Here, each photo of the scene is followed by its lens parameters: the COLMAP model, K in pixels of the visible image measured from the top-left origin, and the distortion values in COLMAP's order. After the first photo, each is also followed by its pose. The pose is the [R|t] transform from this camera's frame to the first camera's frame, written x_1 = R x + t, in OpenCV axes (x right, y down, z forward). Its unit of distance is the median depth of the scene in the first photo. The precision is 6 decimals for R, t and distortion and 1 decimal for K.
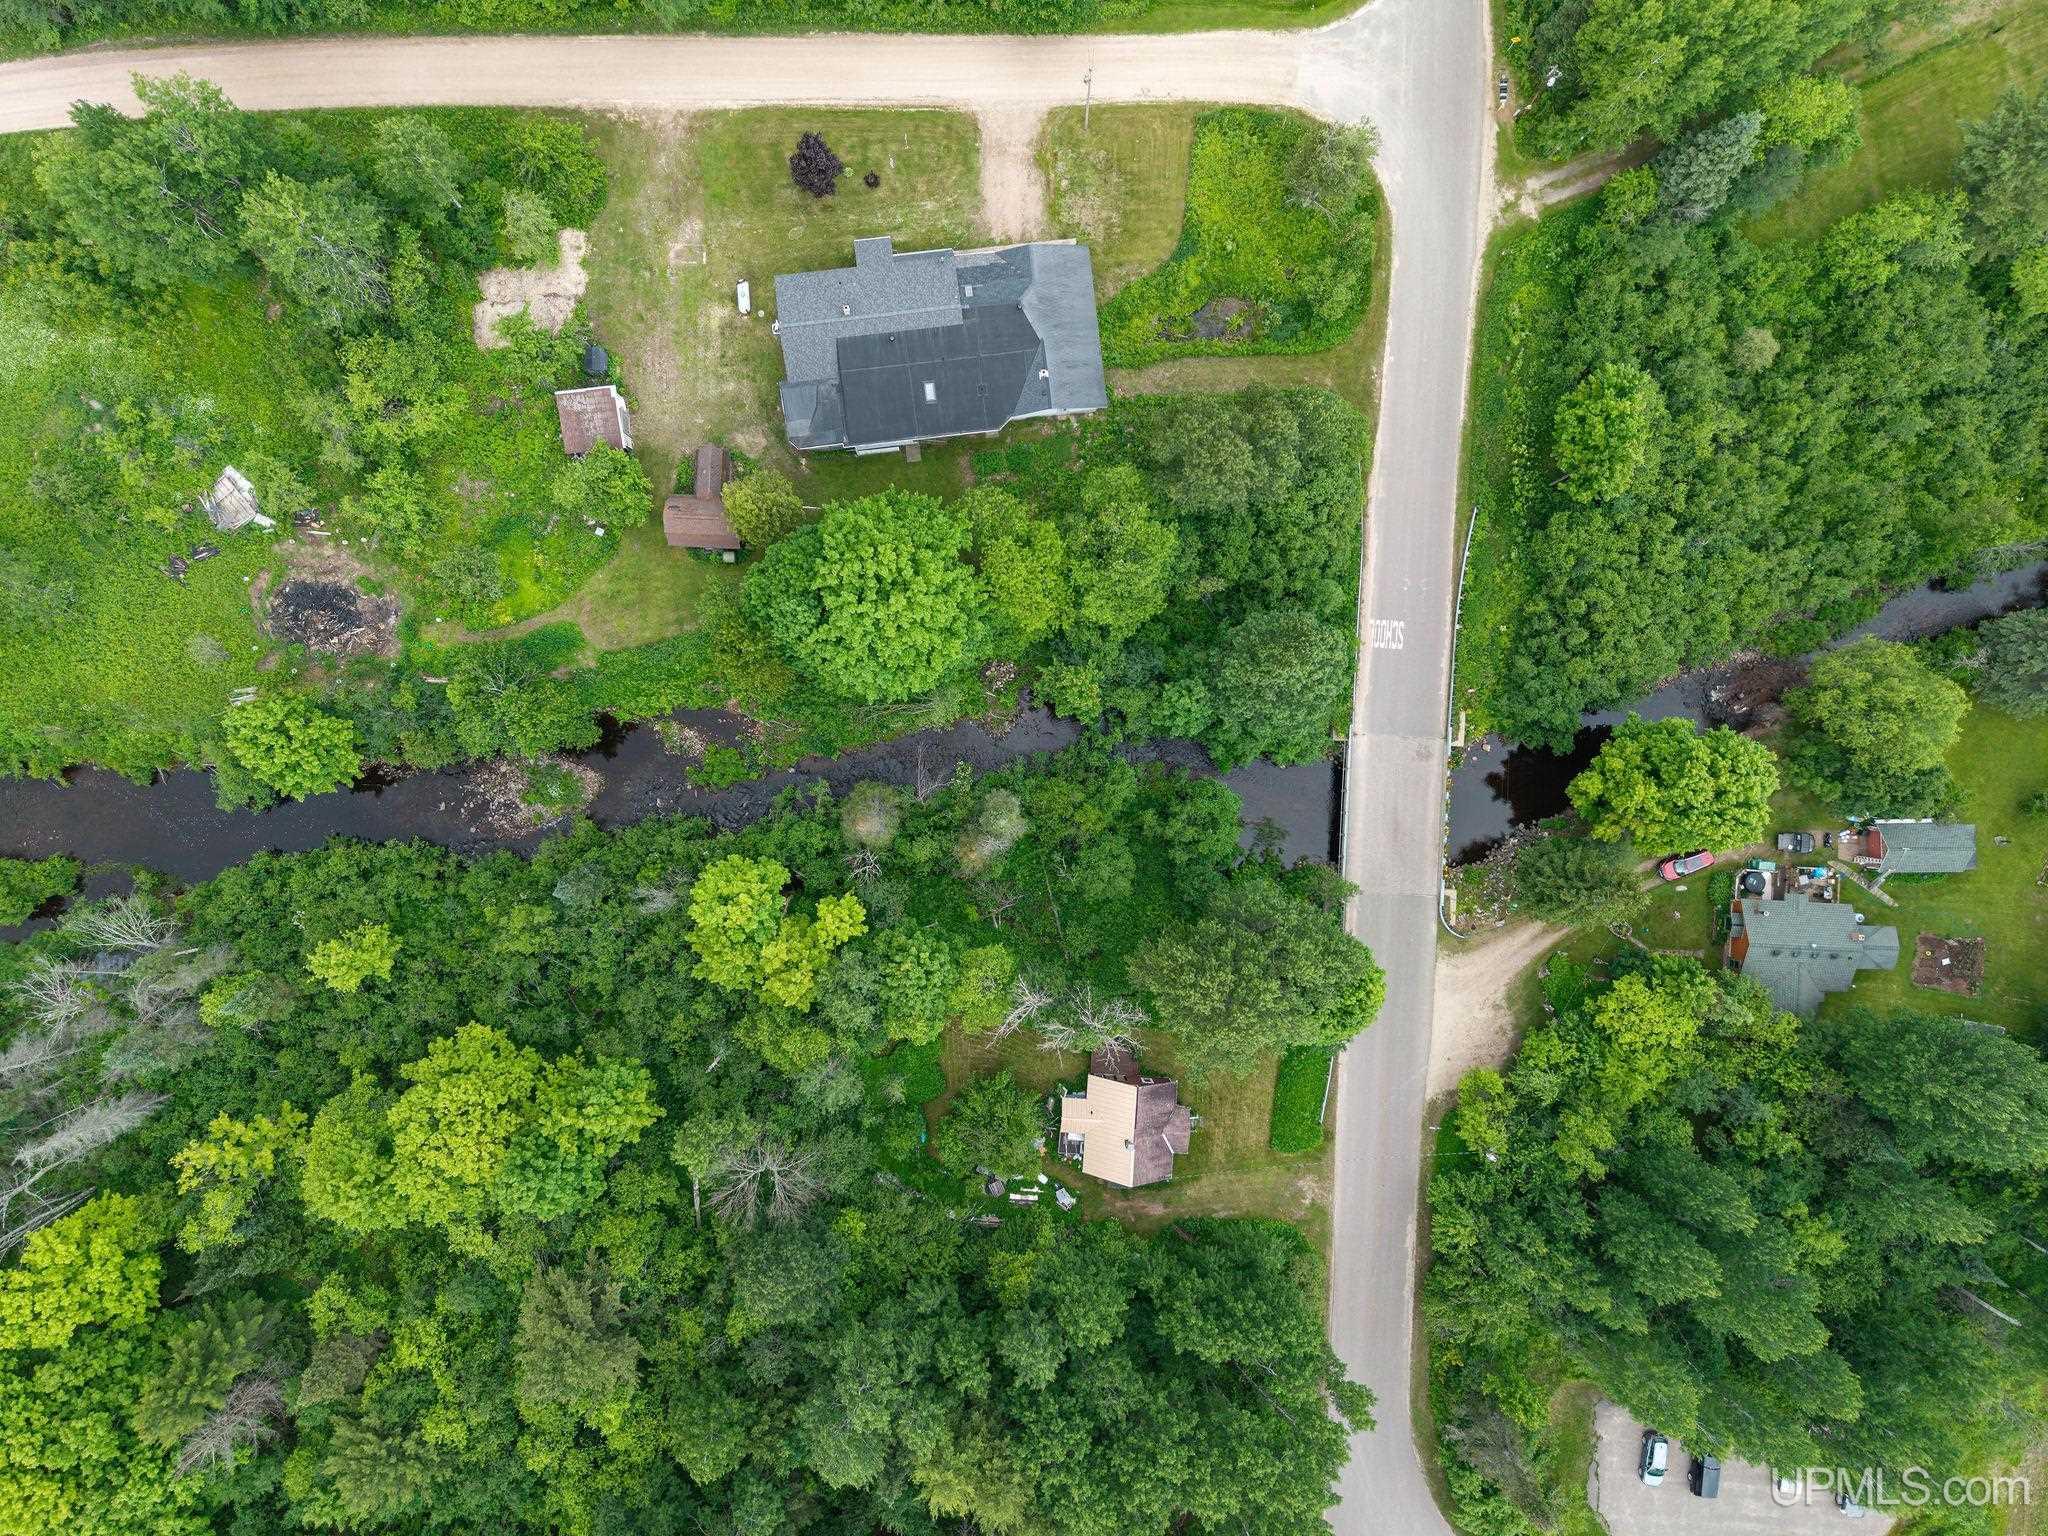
lens RADIAL K [[1350.6, 0, 1024.0], [0, 1350.6, 768.0], [0, 0, 1]] dist [0.042995, -0.048989]
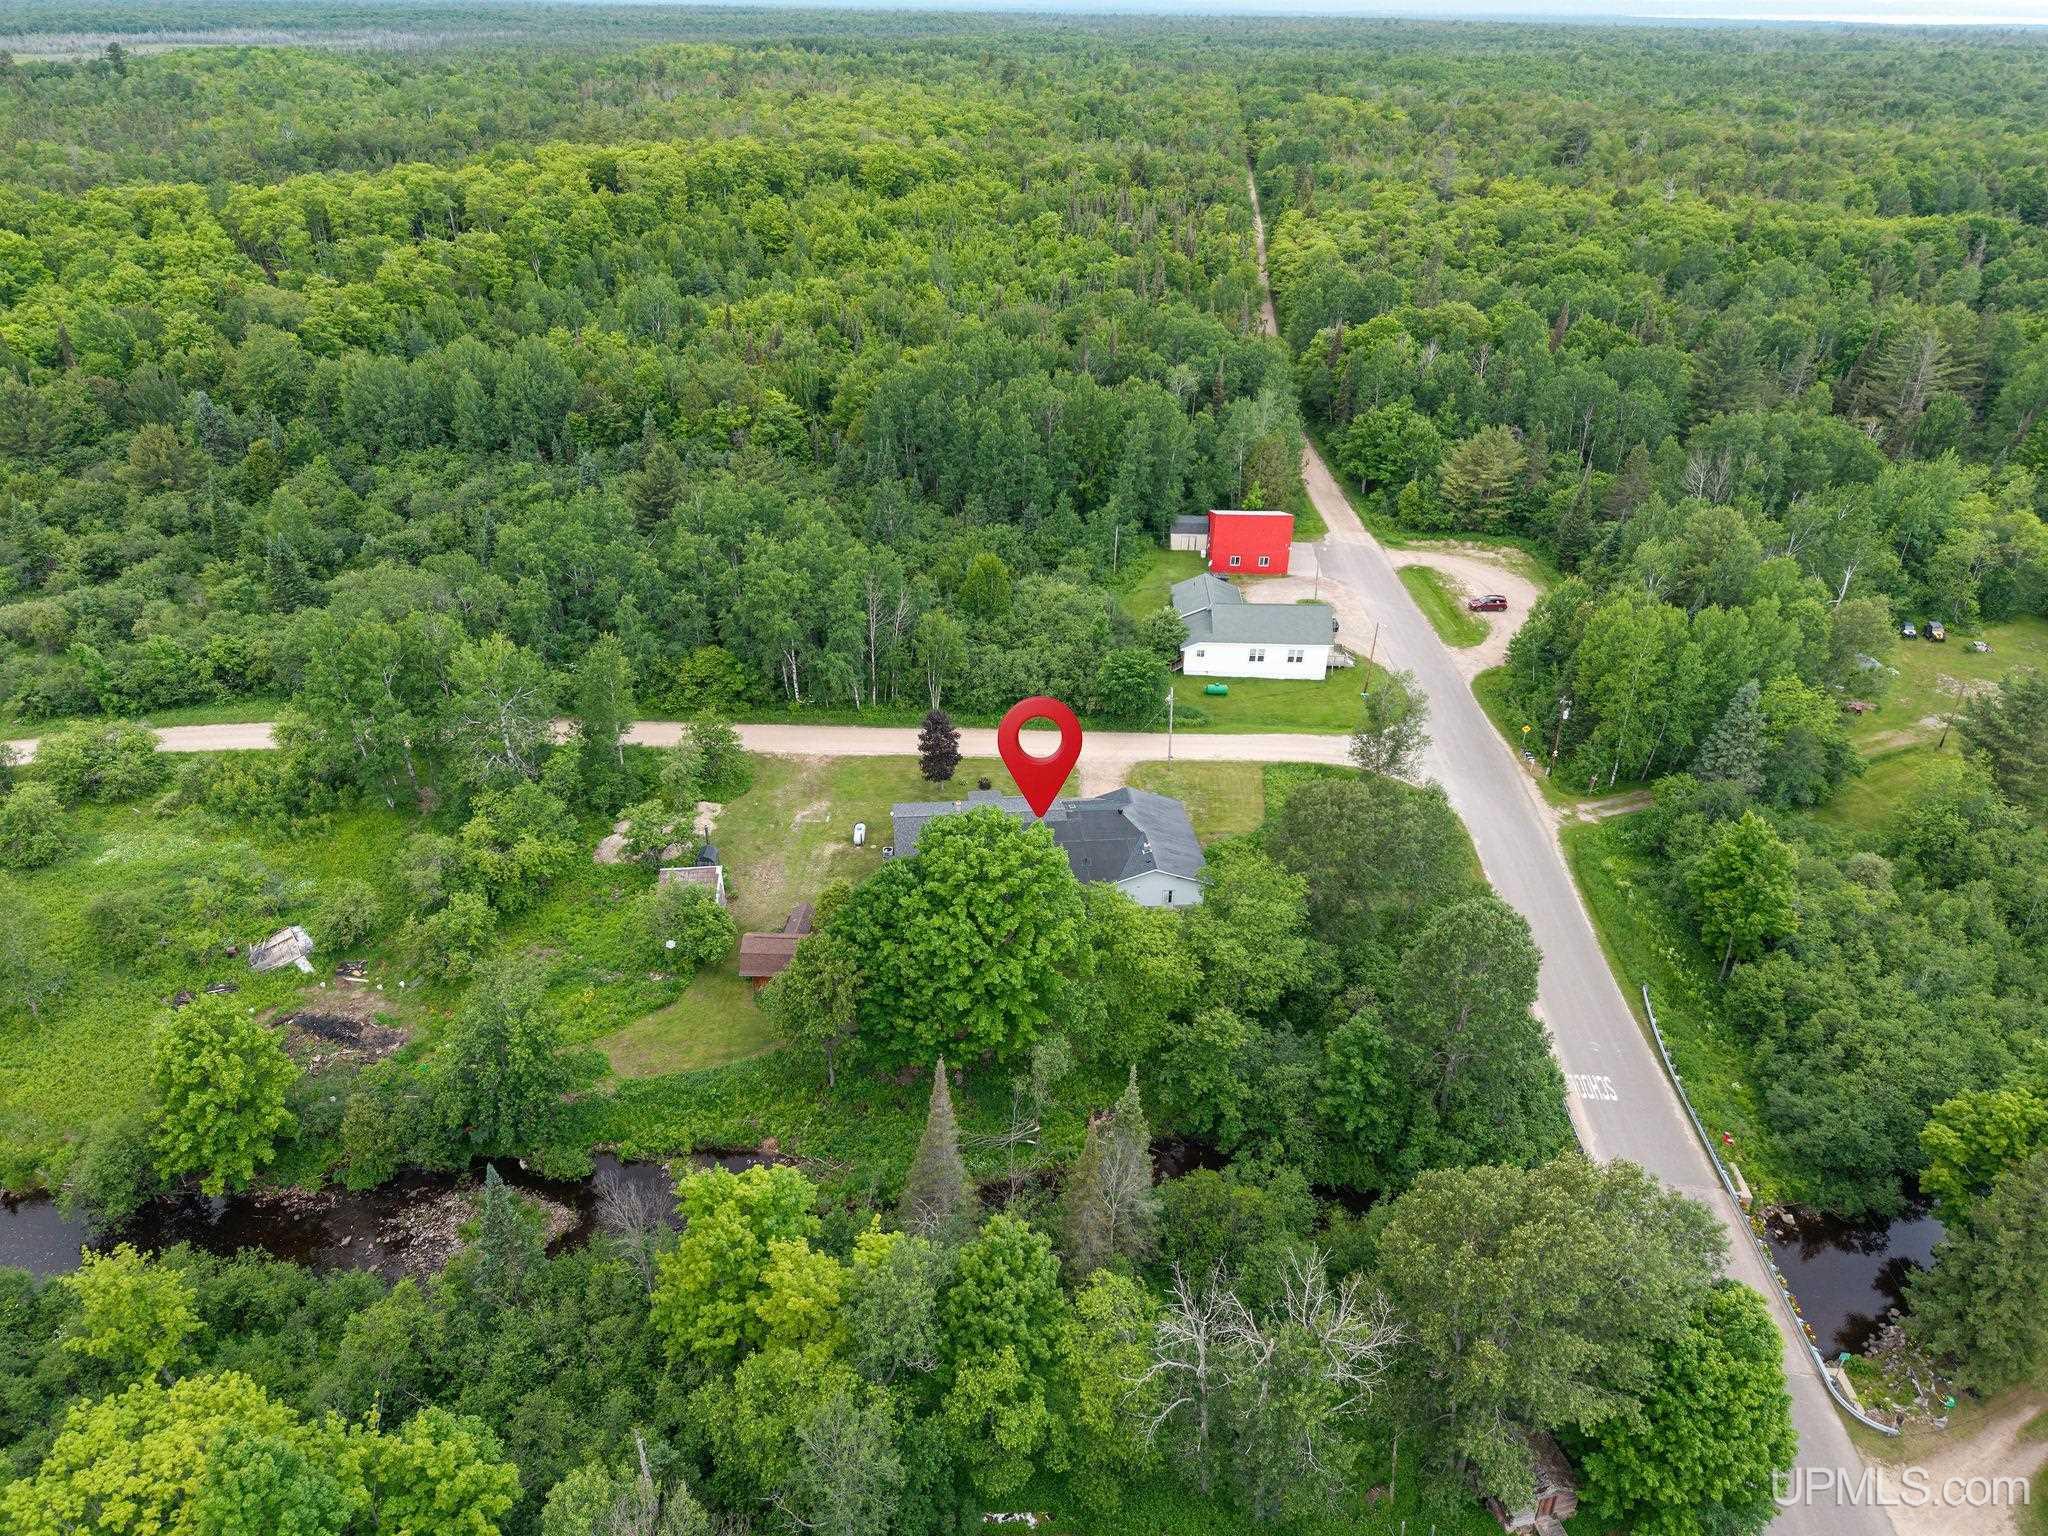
lens RADIAL K [[1350.6, 0, 1024.0], [0, 1350.6, 768.0], [0, 0, 1]] dist [0.042995, -0.048989]
pose [[0.999580, -0.004433, -0.028630, -0.047826], [-0.022967, 0.481128, -0.876349, 0.542415], [0.017659, 0.876639, 0.480825, 0.449668]]
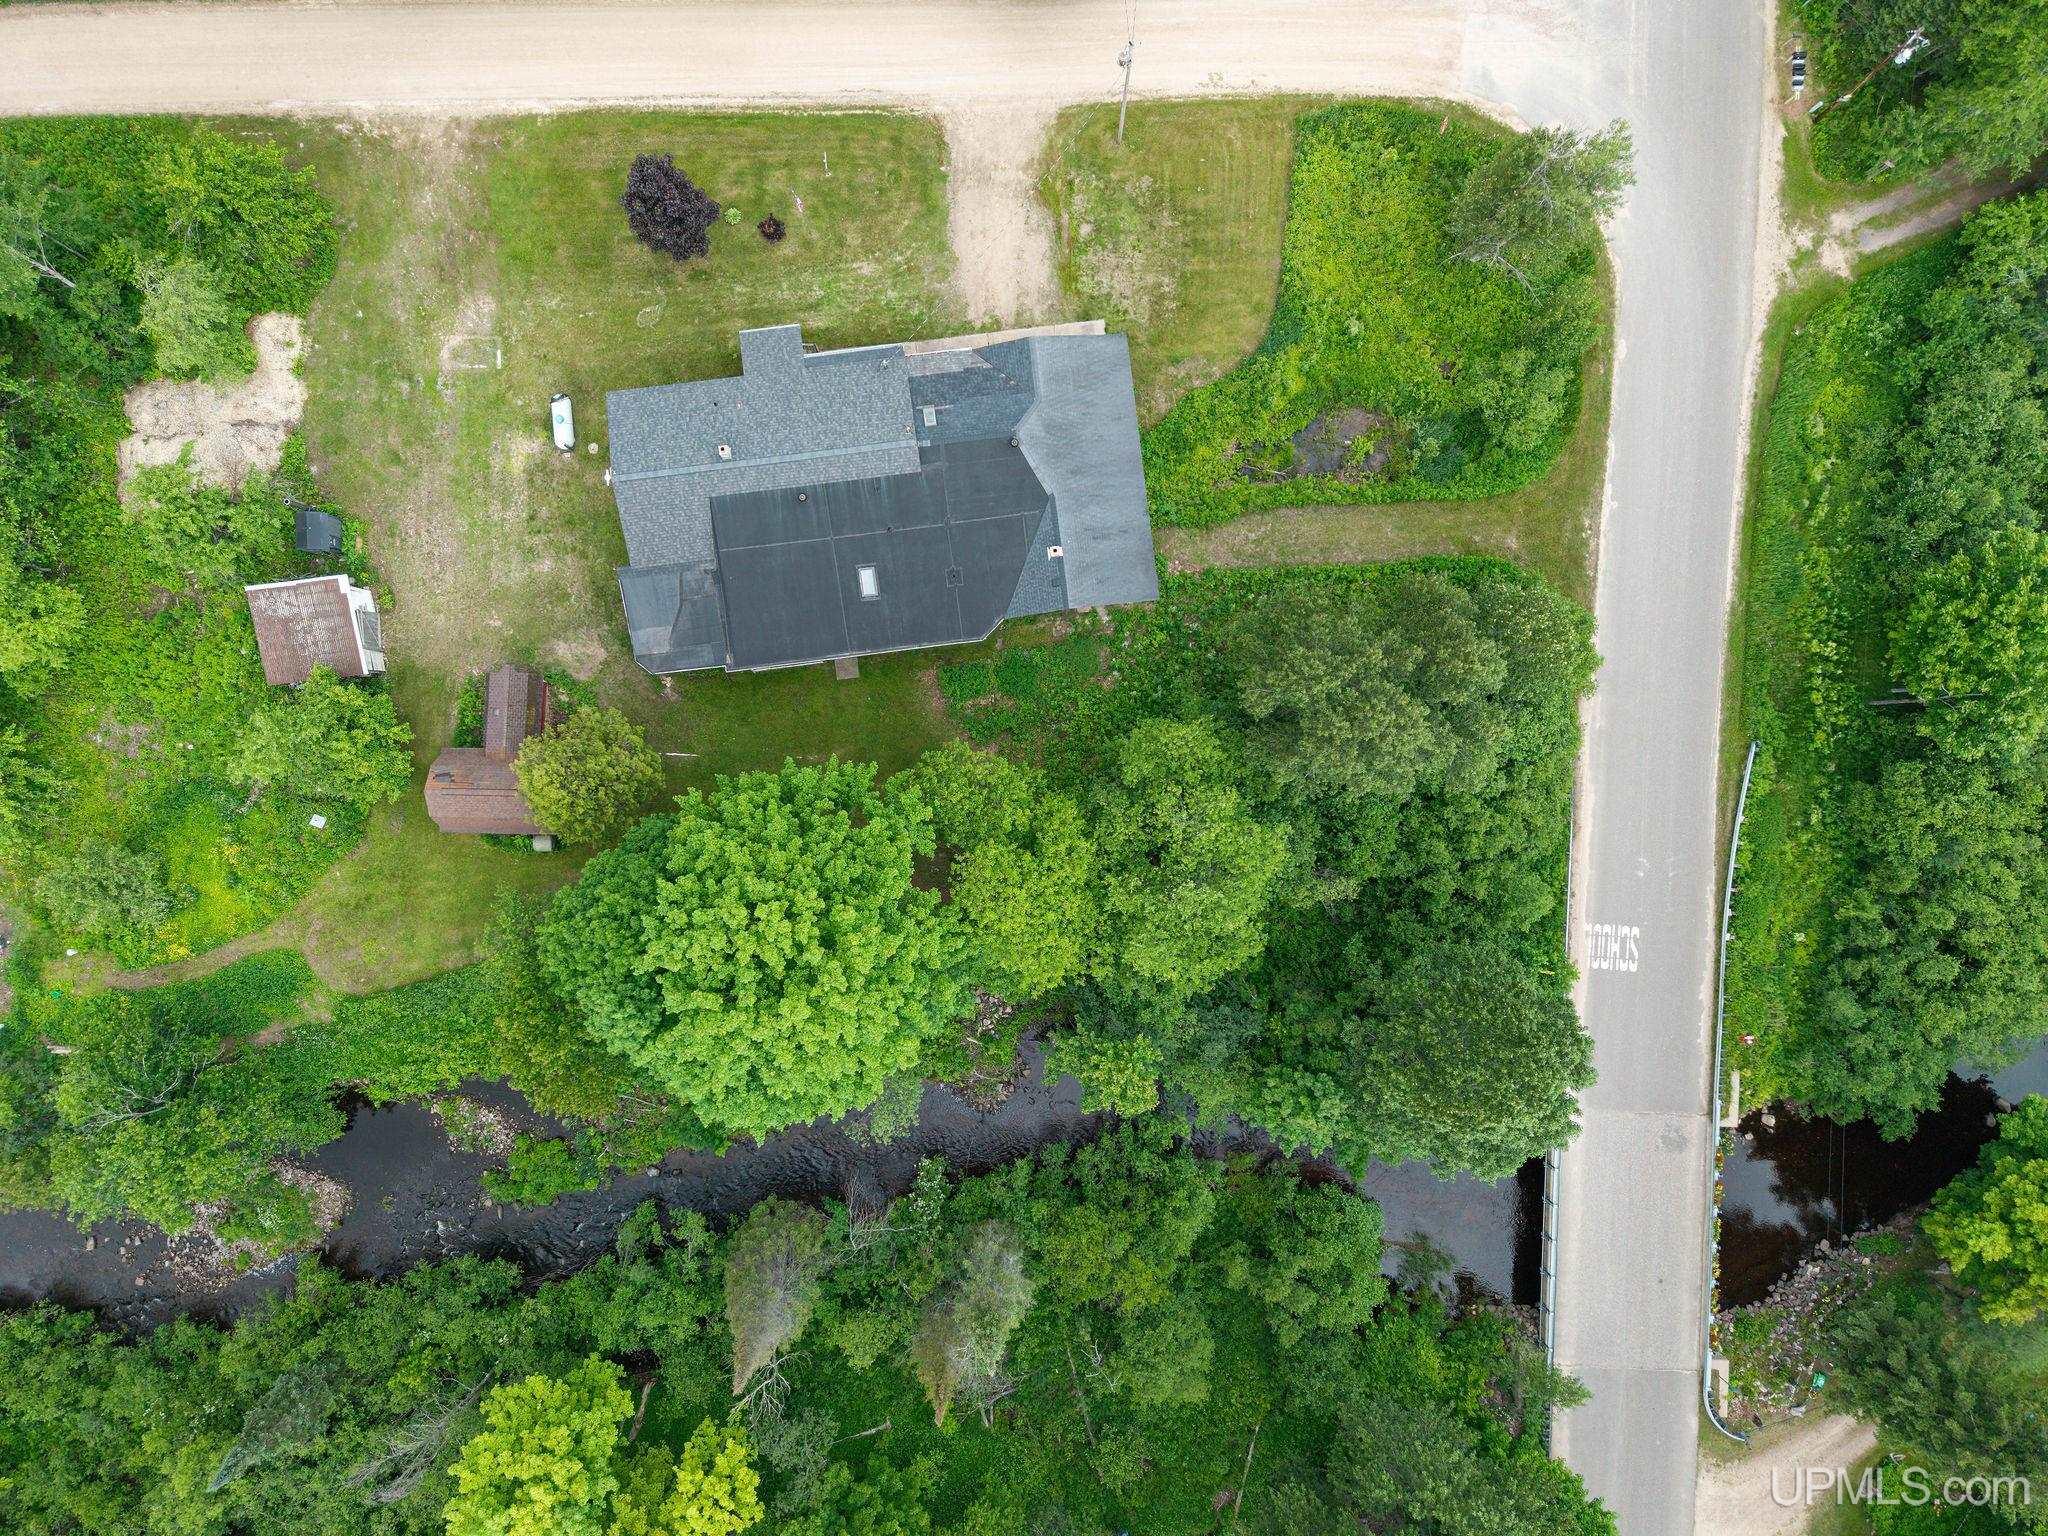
lens RADIAL K [[1342.9, 0, 1024.0], [0, 1342.9, 768.0], [0, 0, 1]] dist [0.053337, -0.052049]
pose [[0.999950, -0.008708, -0.004842, 0.002770], [0.008728, 0.999954, 0.003992, -0.190894], [0.004807, -0.004034, 0.999980, 0.389141]]
